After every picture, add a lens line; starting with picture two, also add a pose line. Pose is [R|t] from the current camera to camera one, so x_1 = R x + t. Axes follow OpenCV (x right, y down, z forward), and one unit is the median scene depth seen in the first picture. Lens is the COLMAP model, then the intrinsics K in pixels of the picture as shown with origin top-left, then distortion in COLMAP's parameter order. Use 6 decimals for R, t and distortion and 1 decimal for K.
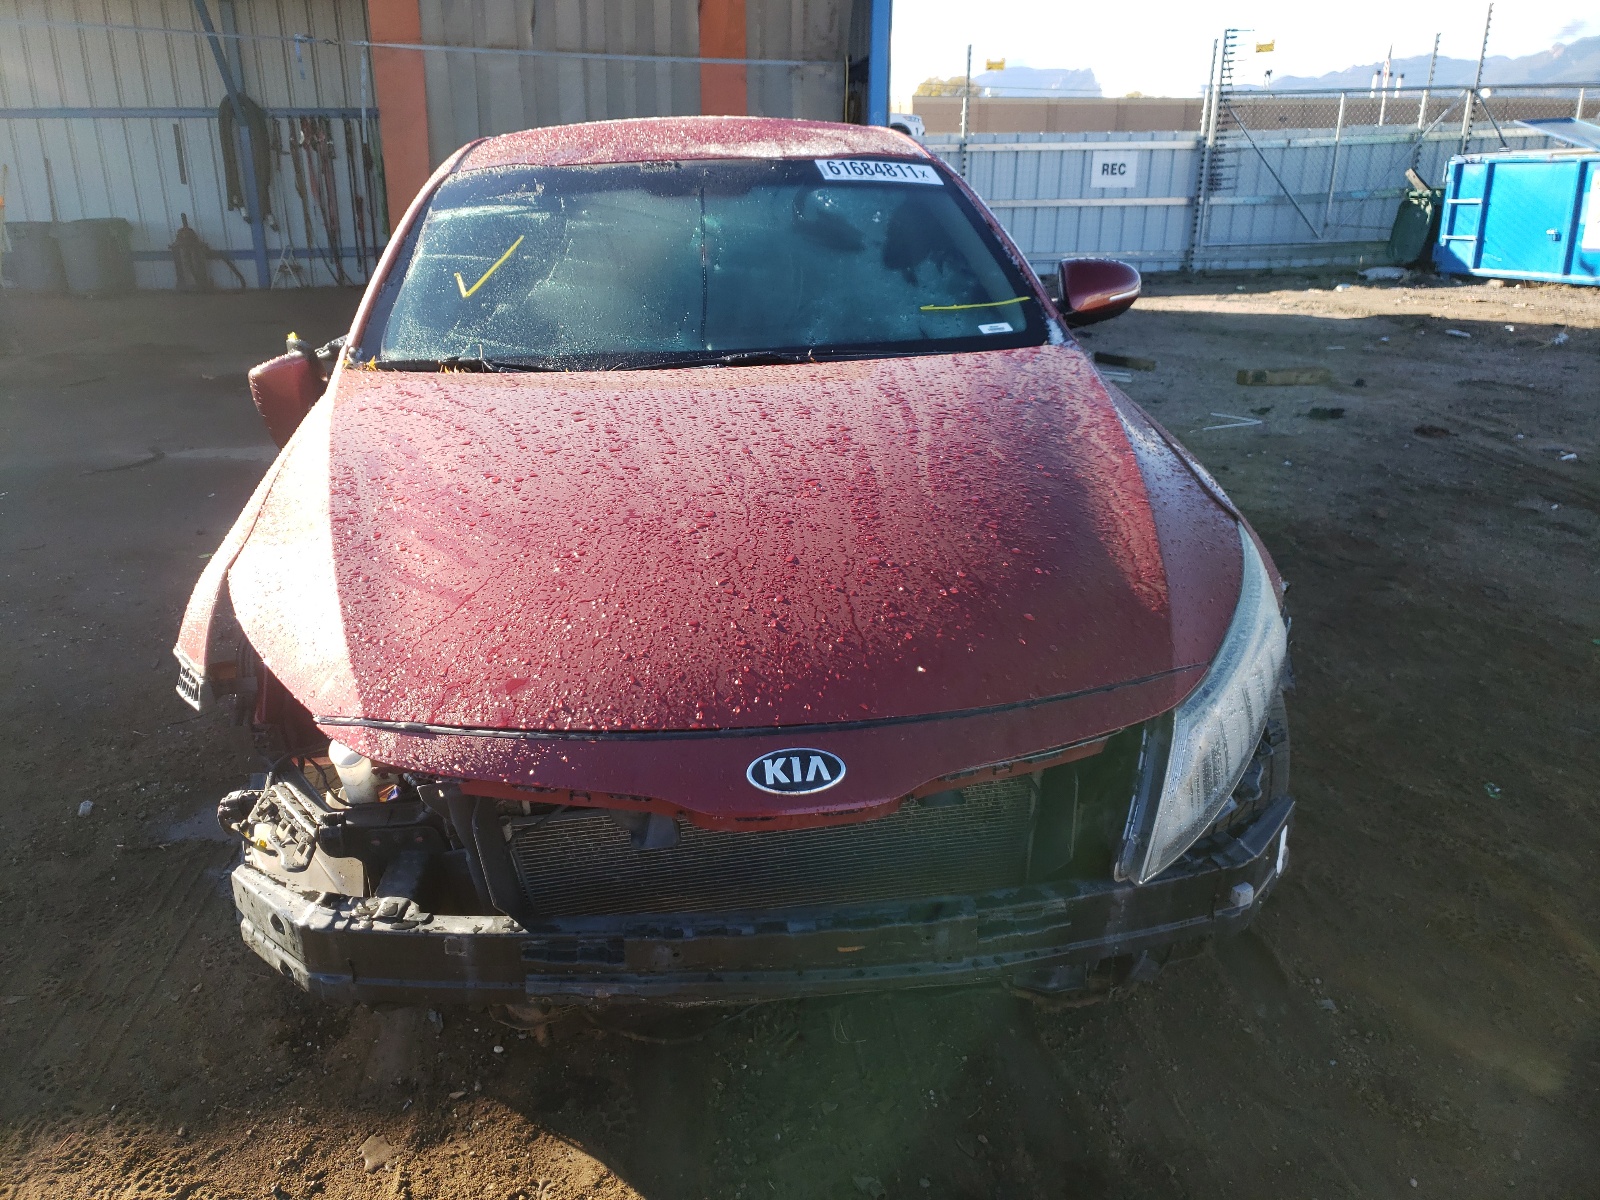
lens RADIAL K [[1227.1, 0, 798.7], [0, 1227.1, 602.2], [0, 0, 1]] dist [-0.014759, 0.010589]
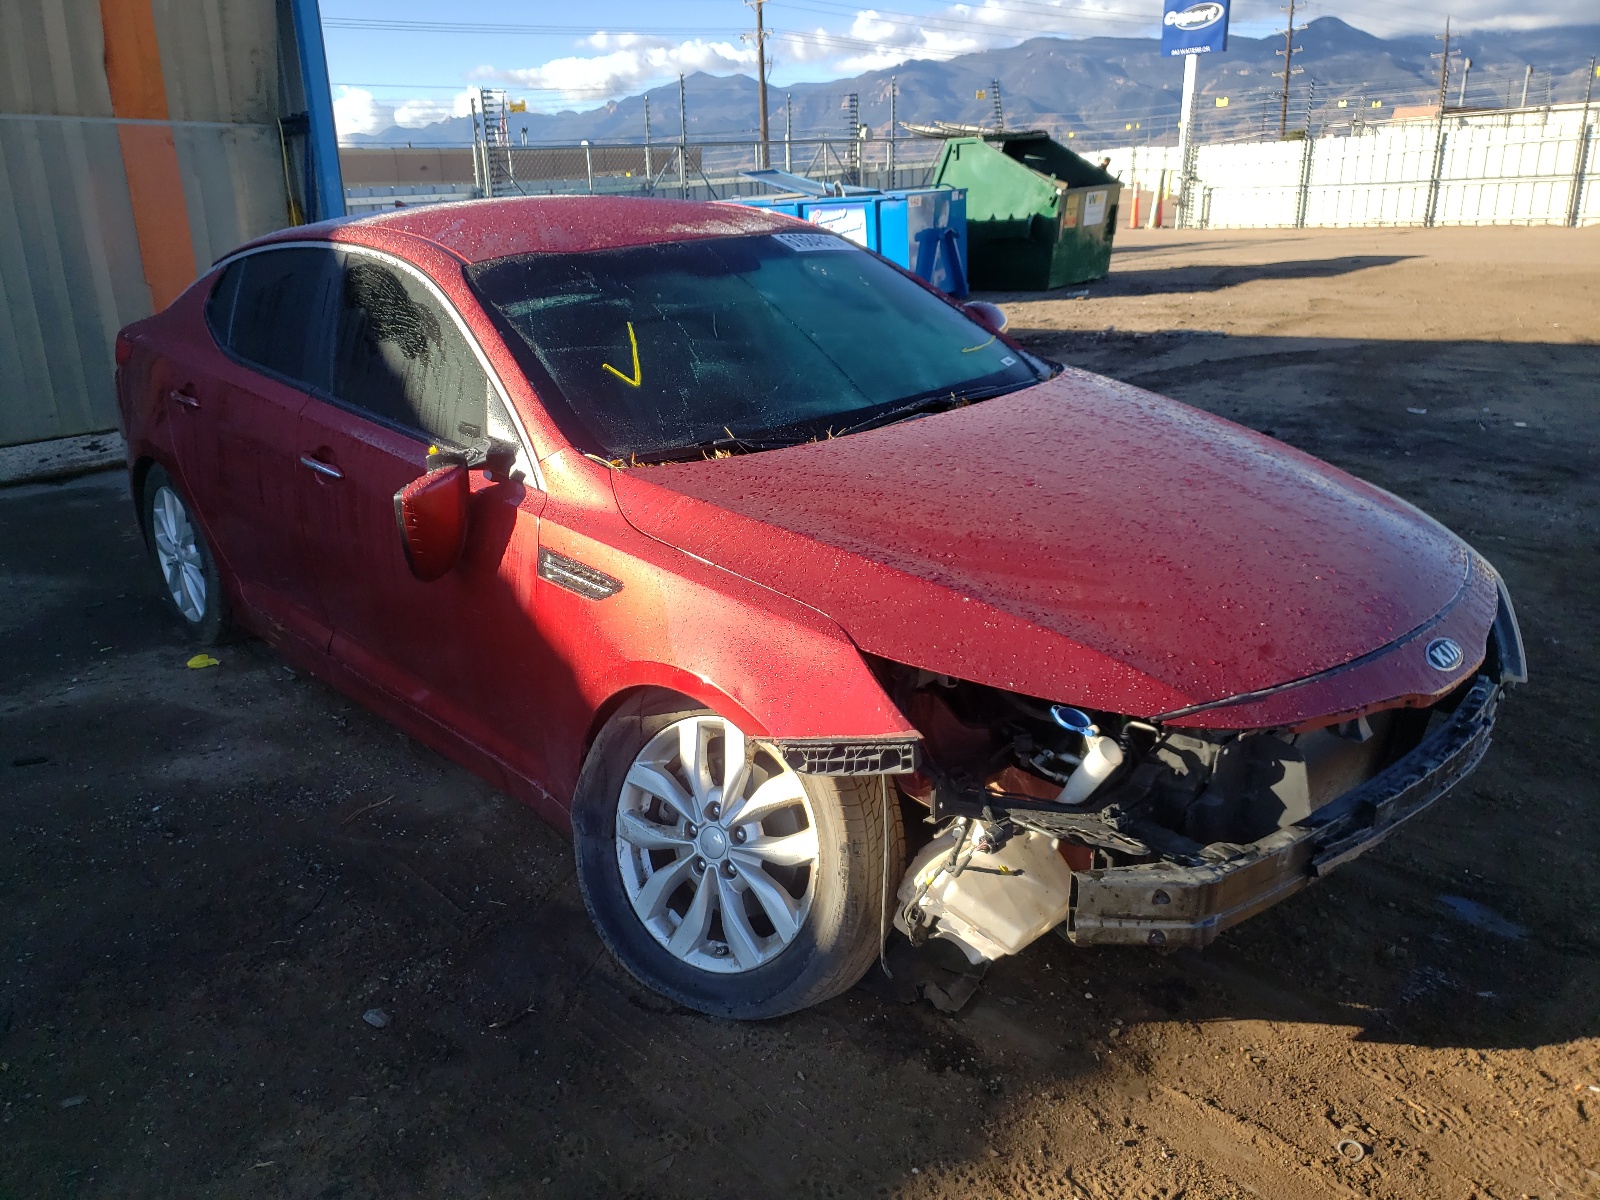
lens RADIAL K [[1227.1, 0, 796.9], [0, 1227.1, 599.6], [0, 0, 1]] dist [-0.014759, 0.010589]
pose [[0.785096, -0.211868, 0.582011, -0.276171], [0.232807, 0.971713, 0.039688, -0.031501], [-0.573956, 0.104338, 0.812212, 0.046552]]
